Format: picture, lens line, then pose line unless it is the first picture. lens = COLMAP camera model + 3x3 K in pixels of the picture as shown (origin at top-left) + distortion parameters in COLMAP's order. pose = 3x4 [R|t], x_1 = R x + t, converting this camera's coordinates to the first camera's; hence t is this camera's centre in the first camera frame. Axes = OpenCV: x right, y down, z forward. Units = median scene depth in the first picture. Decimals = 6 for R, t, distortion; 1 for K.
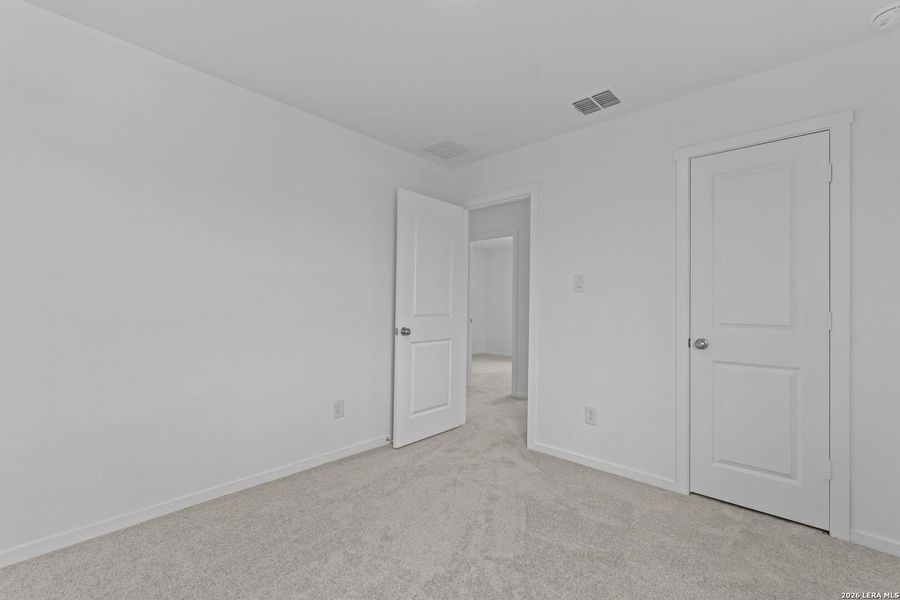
lens RADIAL K [[409.6, 0, 450.0], [0, 409.6, 300.0], [0, 0, 1]] dist [0.001953, 0.000178]
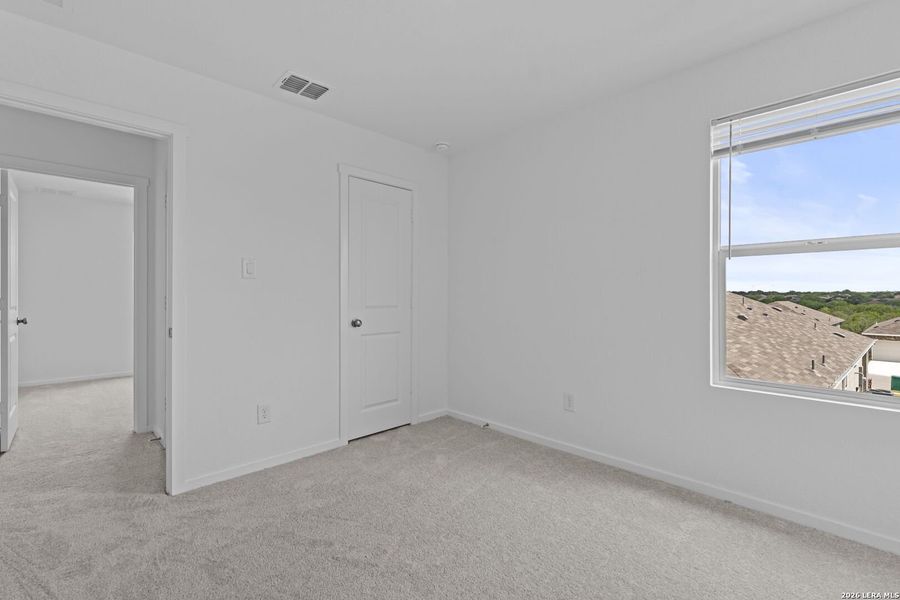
lens RADIAL K [[409.6, 0, 450.0], [0, 409.6, 300.0], [0, 0, 1]] dist [0.001953, 0.000178]
pose [[0.031911, -0.010553, 0.999435, -0.620449], [0.004342, 0.999936, 0.010420, 0.022468], [-0.999481, 0.004007, 0.031955, 0.613695]]
